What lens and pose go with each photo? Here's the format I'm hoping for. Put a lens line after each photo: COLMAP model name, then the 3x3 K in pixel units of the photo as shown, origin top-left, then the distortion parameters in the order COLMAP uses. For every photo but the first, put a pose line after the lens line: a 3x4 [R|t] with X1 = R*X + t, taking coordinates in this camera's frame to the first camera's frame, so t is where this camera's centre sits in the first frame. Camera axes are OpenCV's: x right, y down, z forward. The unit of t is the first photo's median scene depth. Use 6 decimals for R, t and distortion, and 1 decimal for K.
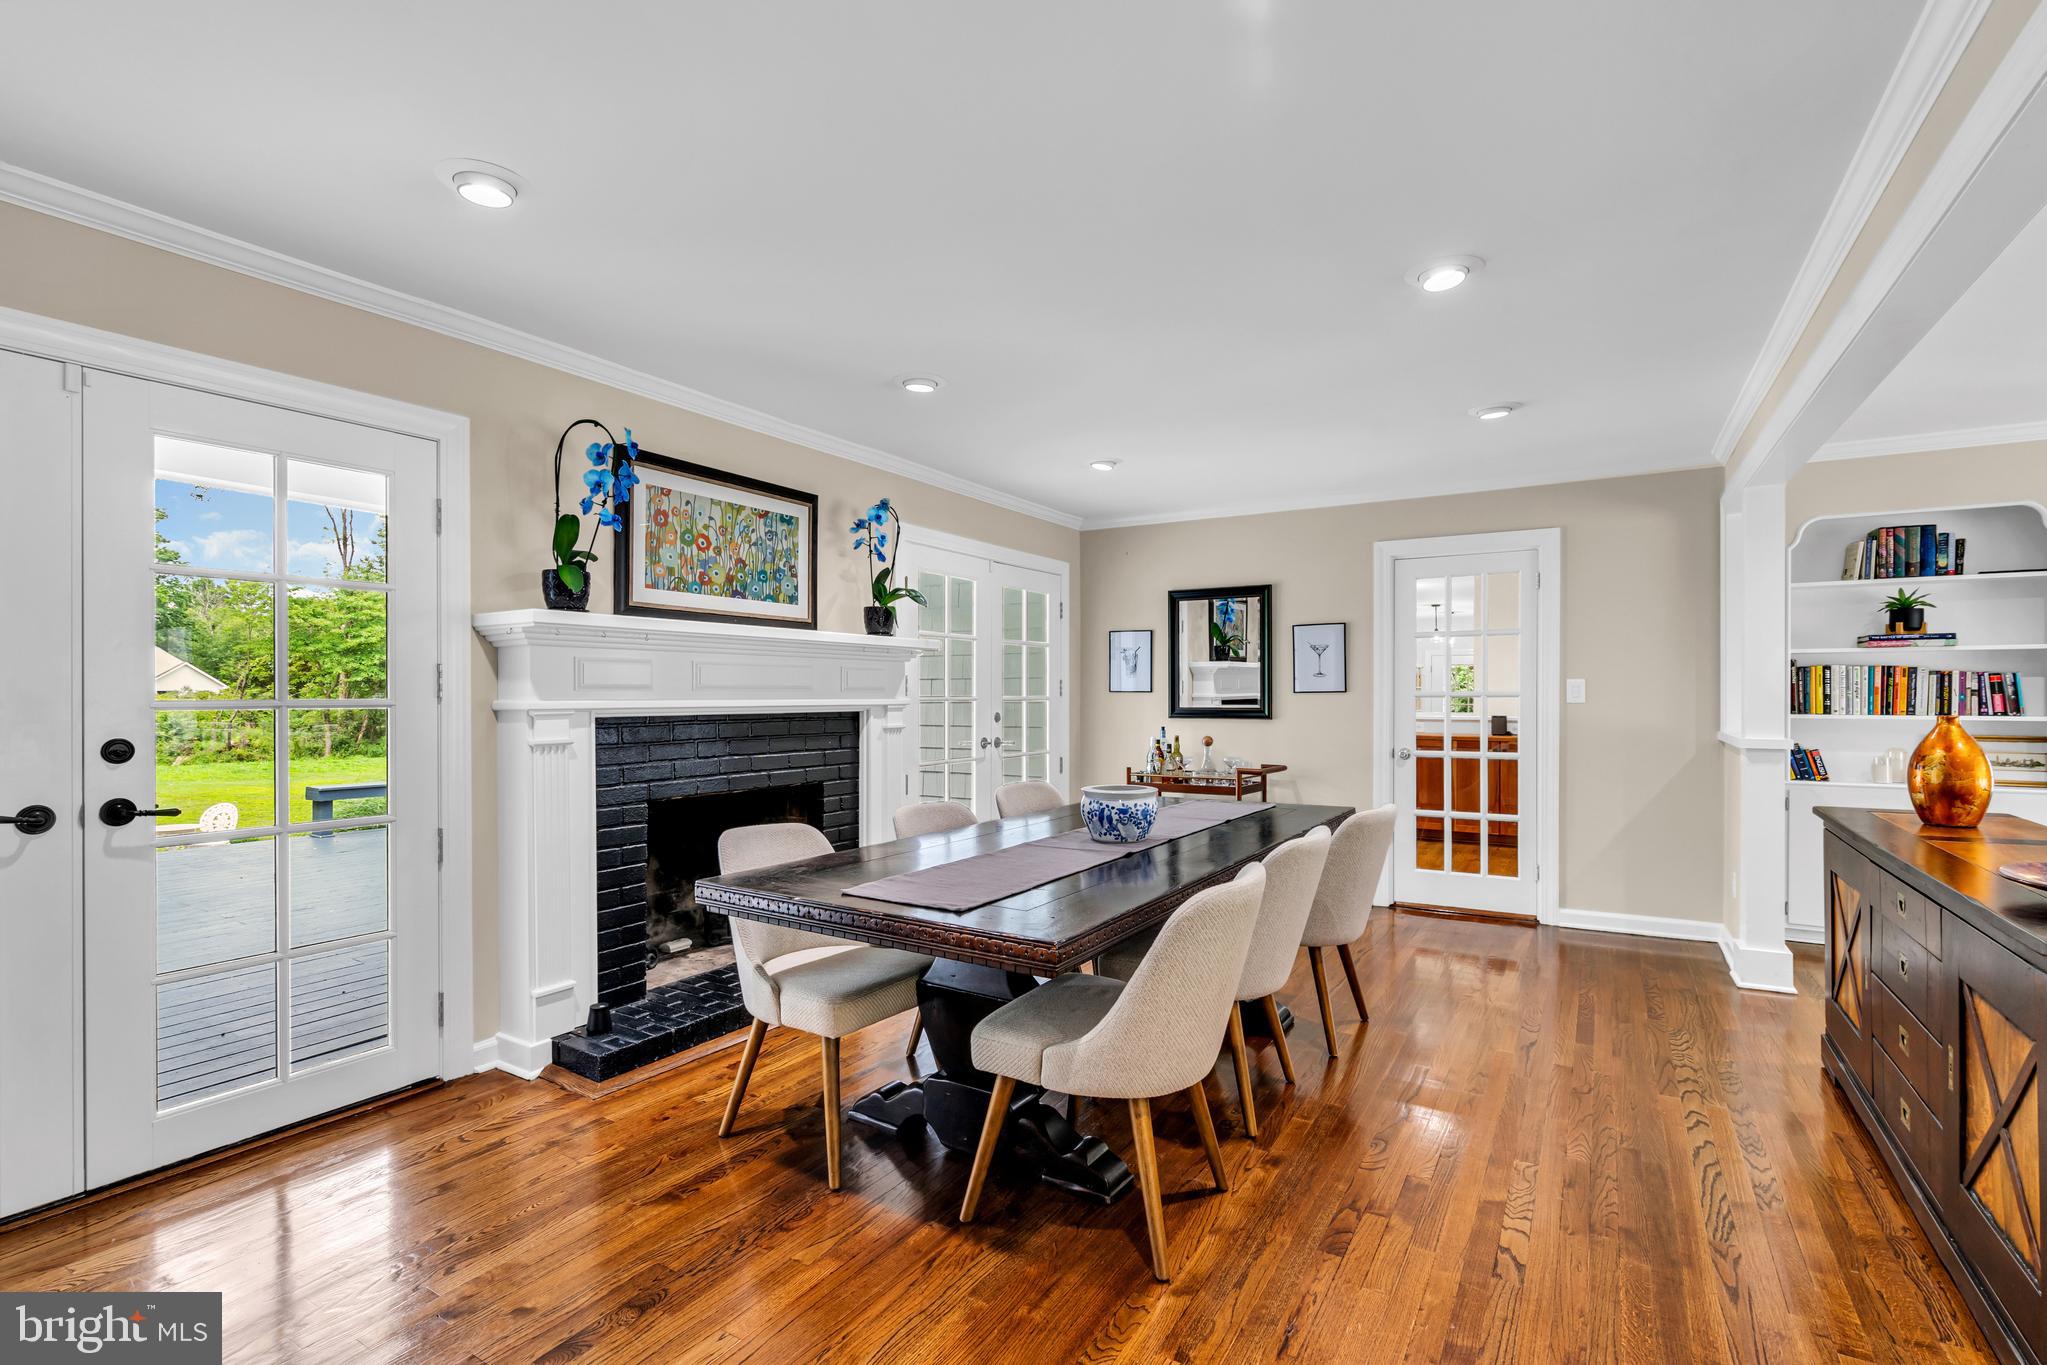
lens RADIAL K [[929.2, 0, 1028.1], [0, 929.2, 696.9], [0, 0, 1]] dist [-0.000180, -0.000677]
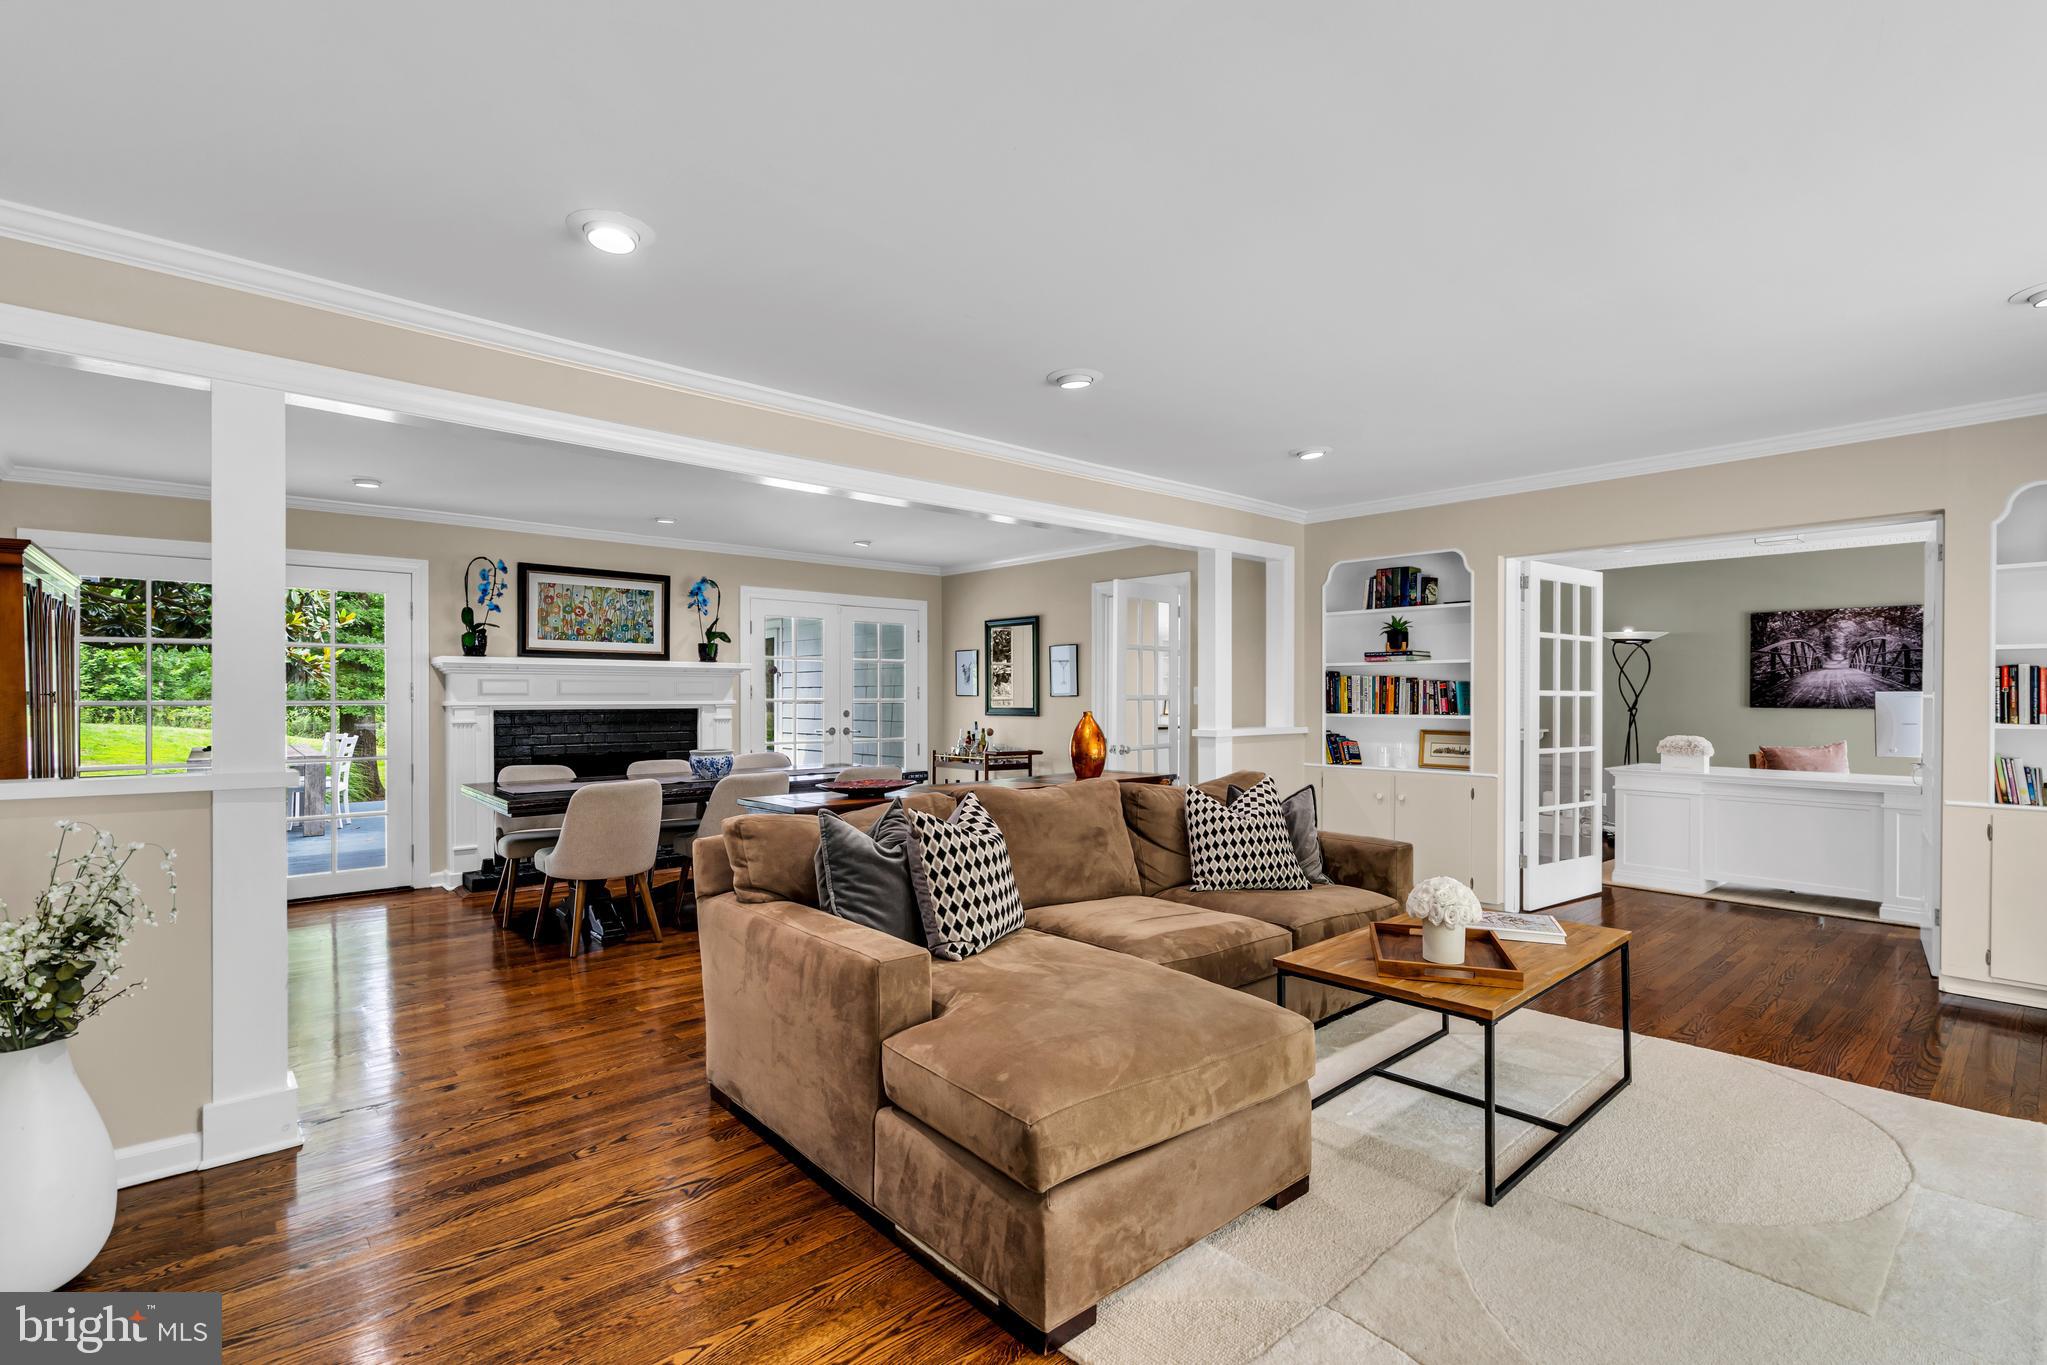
lens RADIAL K [[929.2, 0, 1028.1], [0, 929.2, 696.9], [0, 0, 1]] dist [-0.000180, -0.000677]
pose [[0.960046, -0.000101, -0.279844, 0.851150], [-0.000379, 0.999999, -0.001661, -0.001836], [0.279844, 0.001700, 0.960044, -0.398922]]
